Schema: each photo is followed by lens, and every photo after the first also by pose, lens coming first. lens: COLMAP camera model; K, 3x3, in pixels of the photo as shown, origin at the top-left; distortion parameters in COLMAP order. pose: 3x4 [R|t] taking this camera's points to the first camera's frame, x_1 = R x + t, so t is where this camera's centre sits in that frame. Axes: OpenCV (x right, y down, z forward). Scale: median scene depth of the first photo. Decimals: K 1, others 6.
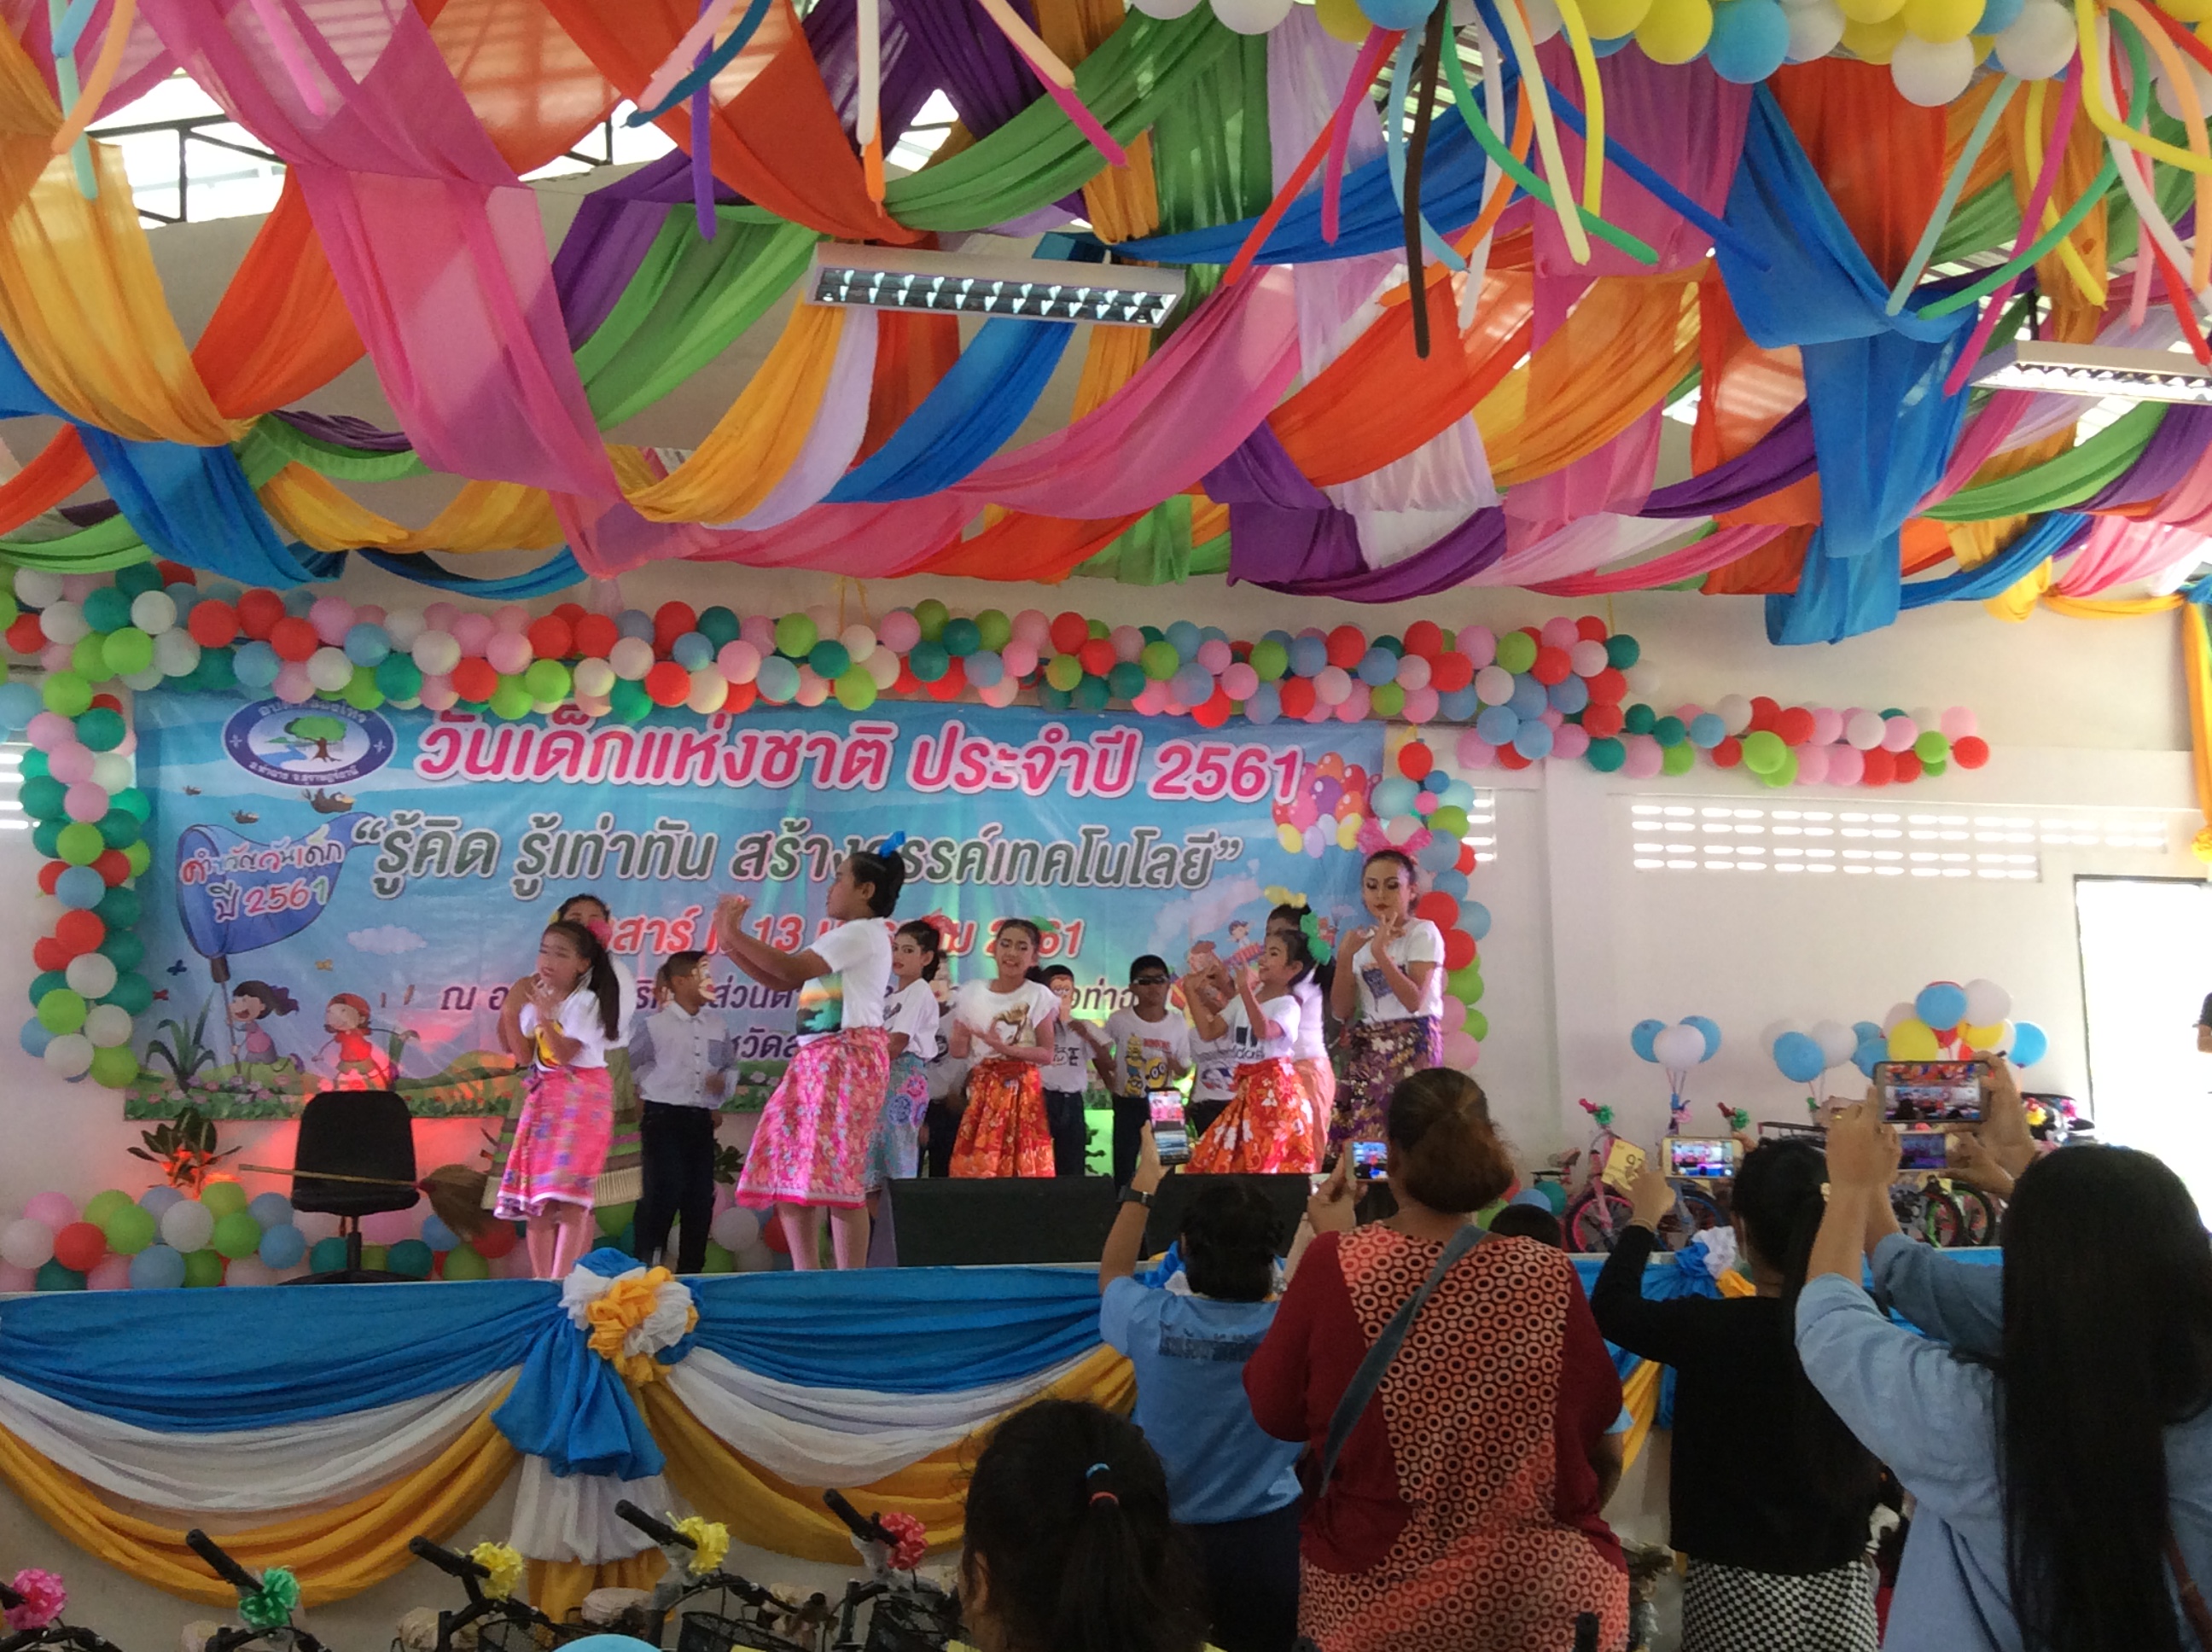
lens RADIAL K [[2477.9, 0, 1120.3], [0, 2477.9, 837.6], [0, 0, 1]] dist [0.112497, 0.000000]
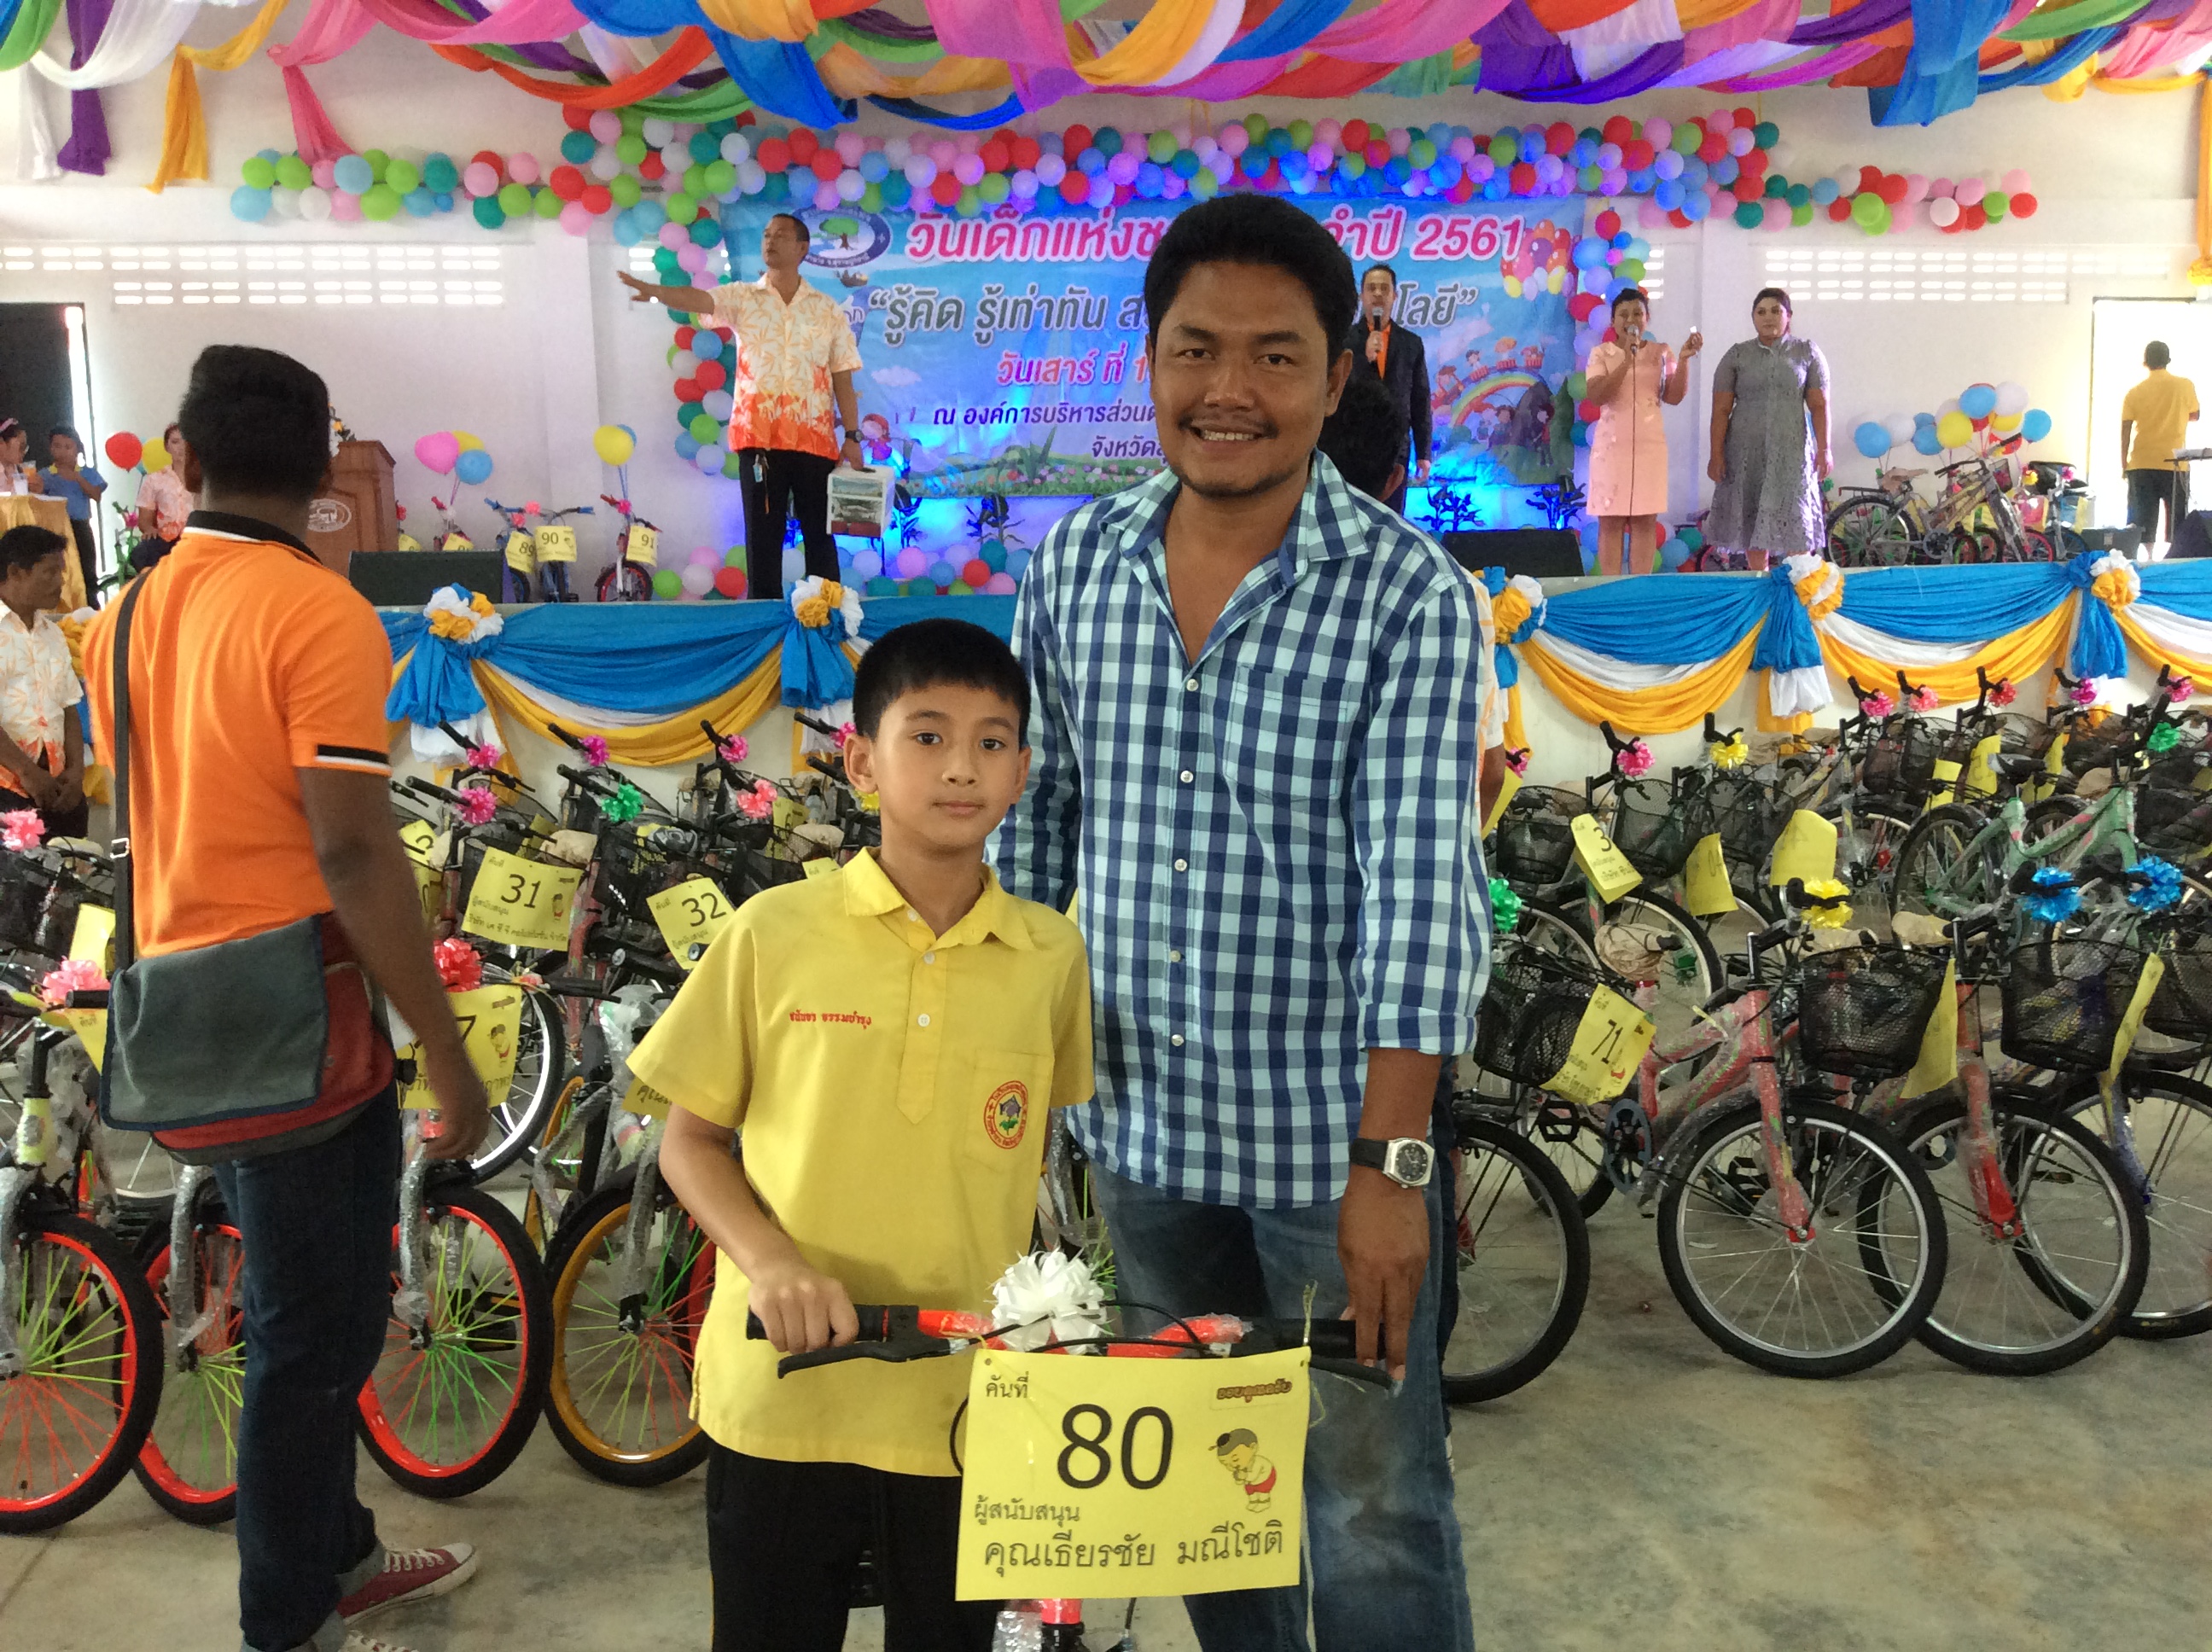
lens RADIAL K [[2027.7, 0, 1124.0], [0, 2027.7, 835.7], [0, 0, 1]] dist [0.105300, -0.179030]
pose [[0.995841, 0.003101, -0.091059, -0.047150], [0.022320, 0.960665, 0.276811, -0.029172], [0.088335, -0.277693, 0.956600, -0.220239]]
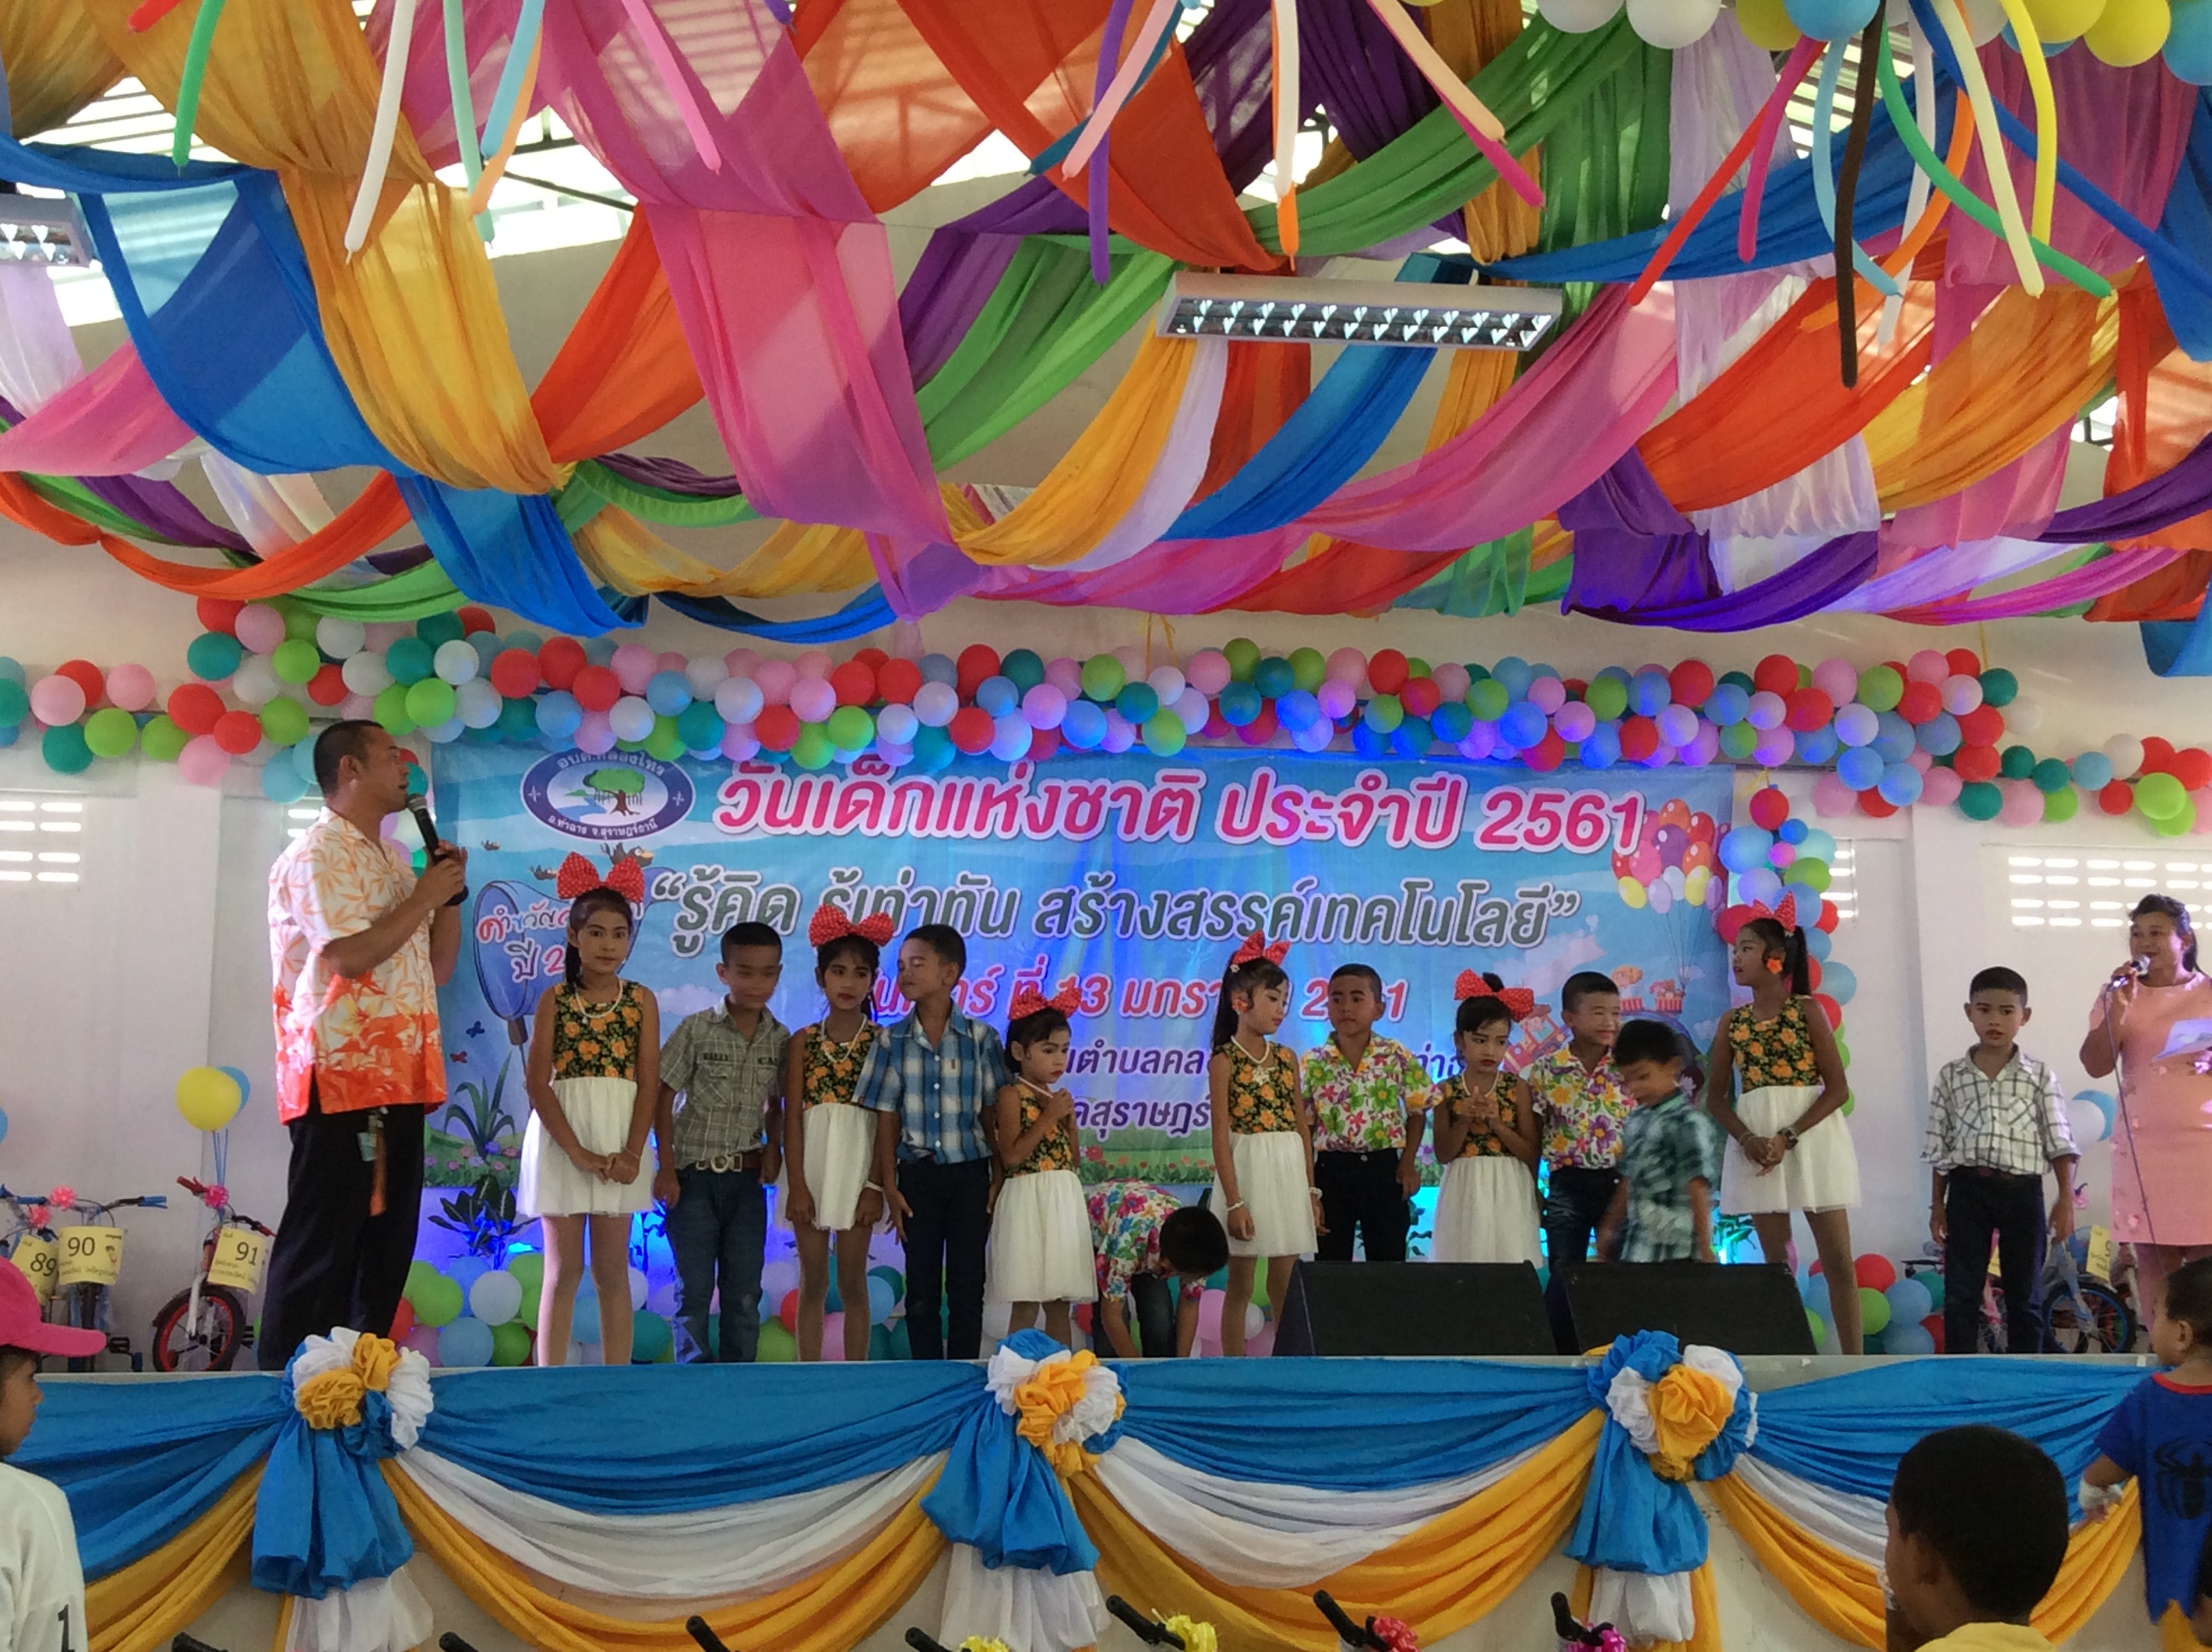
lens RADIAL K [[2680.8, 0, 1121.8], [0, 2680.8, 831.7], [0, 0, 1]] dist [0.097904, 0.000000]
pose [[0.996401, -0.003025, -0.084707, -0.038685], [0.001347, 0.999802, -0.019865, -0.003085], [0.084751, 0.019680, 0.996208, -0.014455]]
